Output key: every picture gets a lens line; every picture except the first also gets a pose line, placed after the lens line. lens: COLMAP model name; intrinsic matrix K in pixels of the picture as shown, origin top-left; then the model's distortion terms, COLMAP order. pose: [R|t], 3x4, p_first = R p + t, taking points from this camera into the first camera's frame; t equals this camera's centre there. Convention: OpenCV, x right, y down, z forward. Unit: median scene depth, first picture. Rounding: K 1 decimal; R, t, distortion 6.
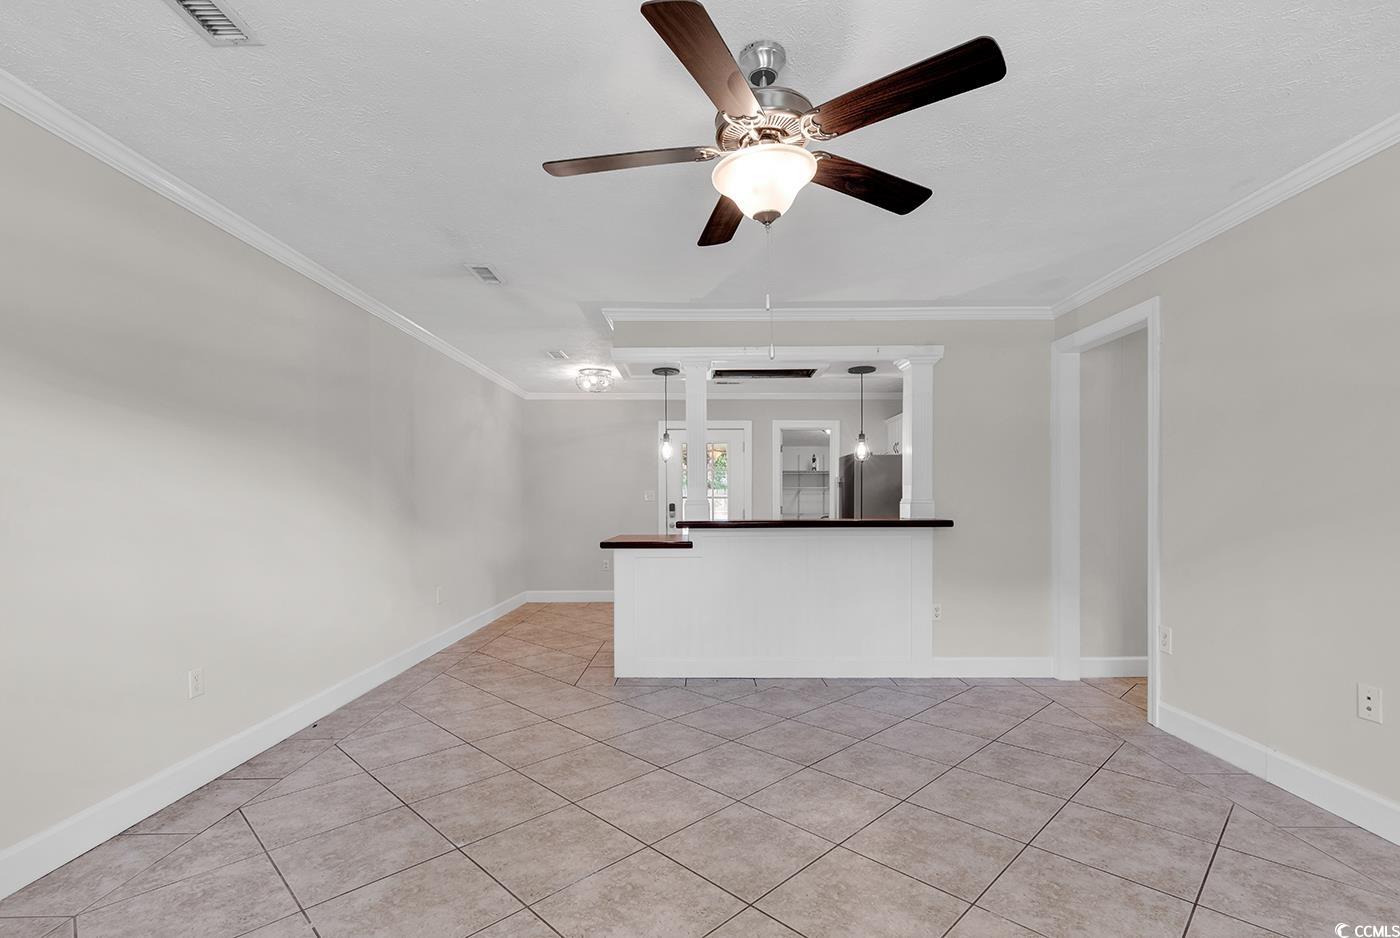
lens RADIAL K [[632.0, 0, 695.5], [0, 632.0, 504.5], [0, 0, 1]] dist [0.017462, -0.000249]
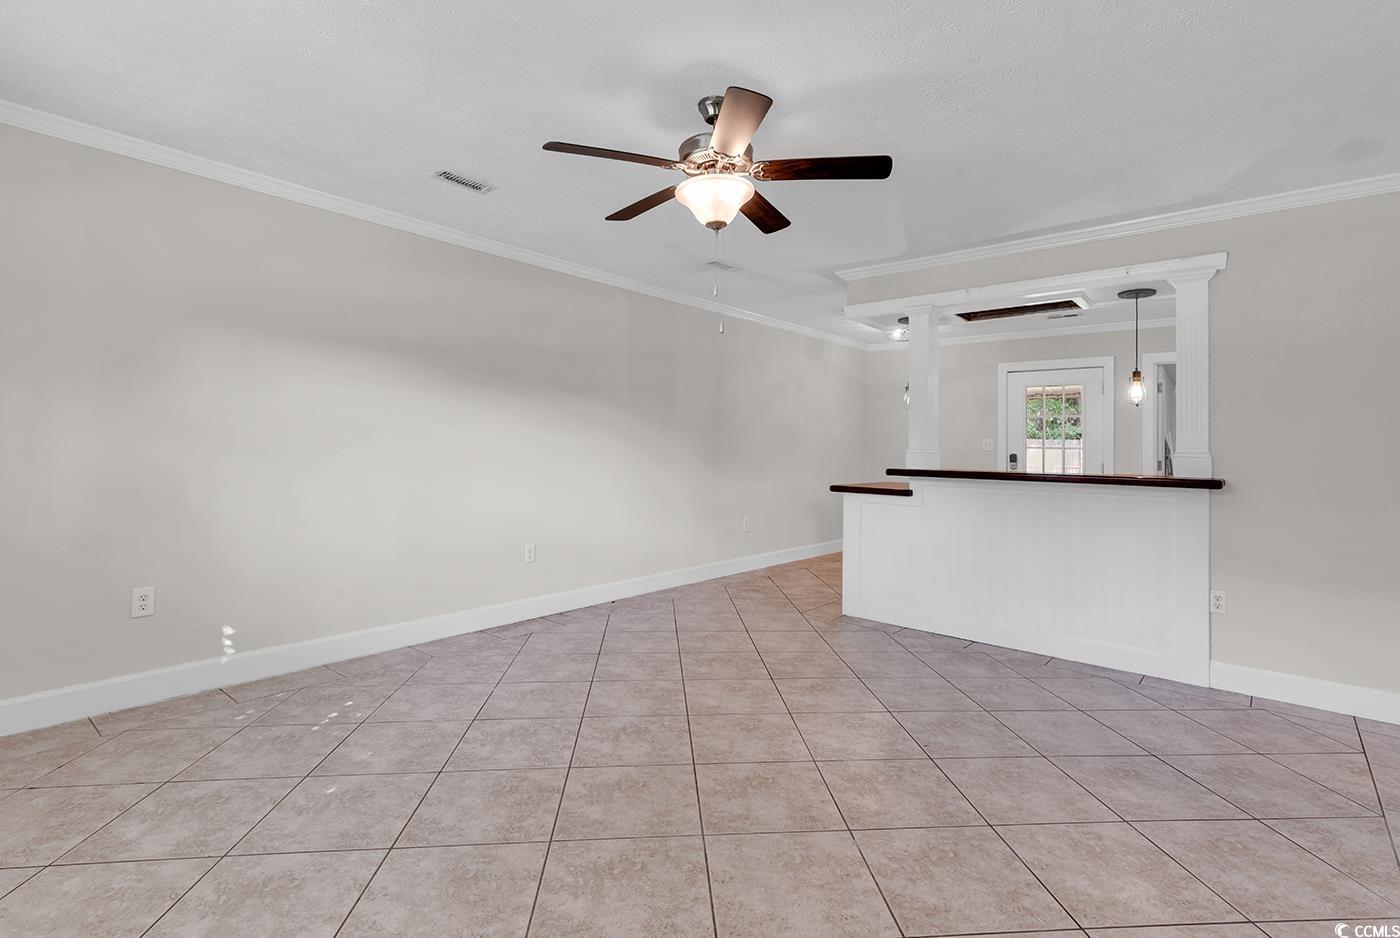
lens RADIAL K [[651.8, 0, 704.4], [0, 651.8, 442.4], [0, 0, 1]] dist [0.002377, 0.001316]
pose [[0.766030, 0.011431, -0.642703, 0.418455], [-0.020680, 0.999763, -0.006867, -0.003679], [0.642472, 0.018552, 0.766084, -0.000363]]
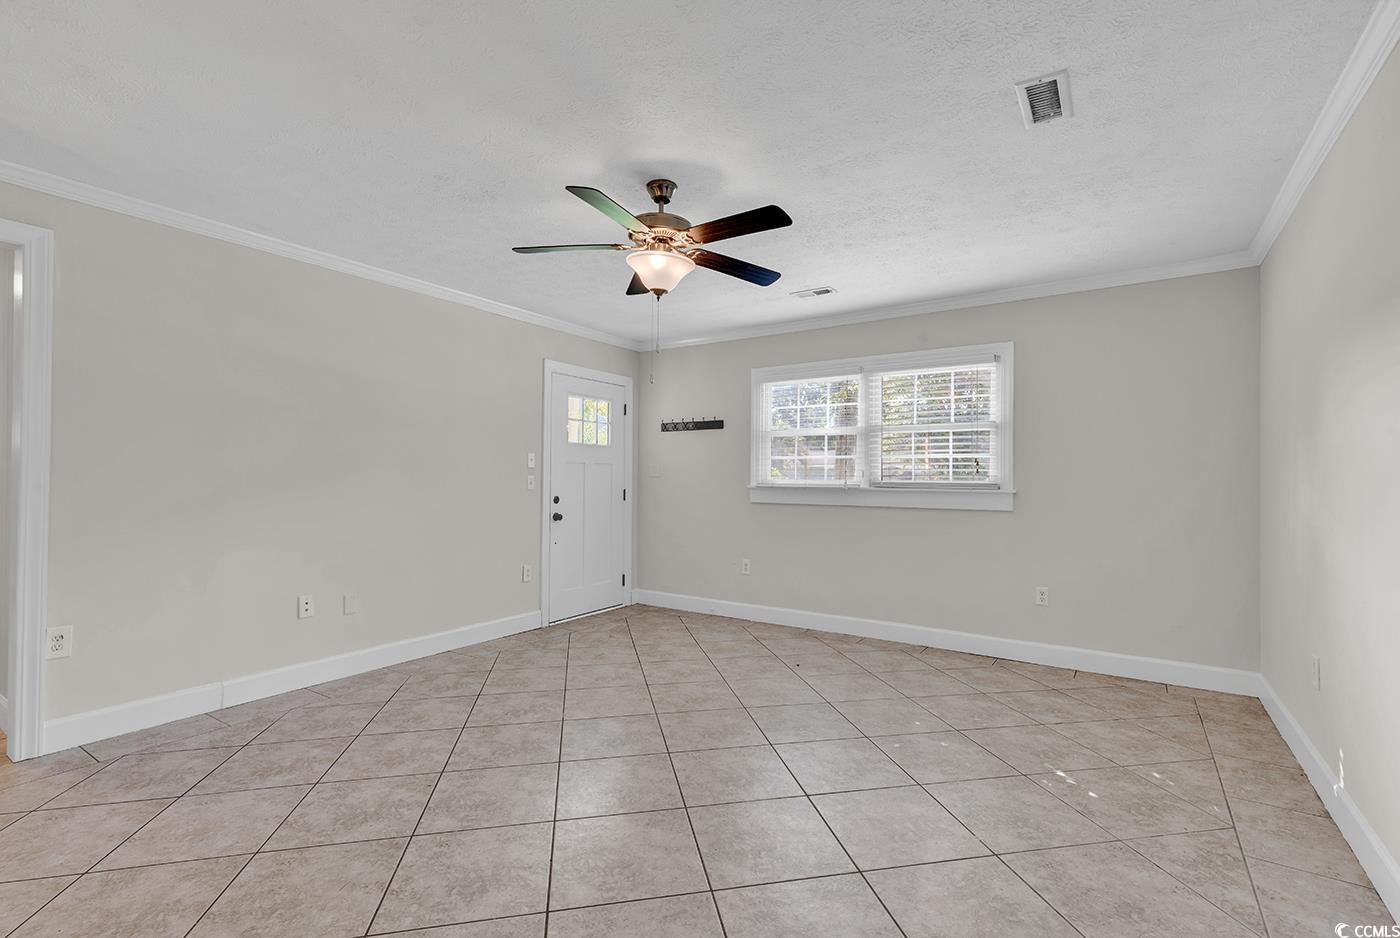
lens RADIAL K [[623.2, 0, 712.2], [0, 623.2, 473.8], [0, 0, 1]] dist [0.014508, -0.000218]
pose [[-0.833874, 0.002929, 0.551947, -0.353072], [0.002219, 0.999996, -0.001954, -0.006880], [-0.551950, -0.000405, -0.833877, 0.955192]]
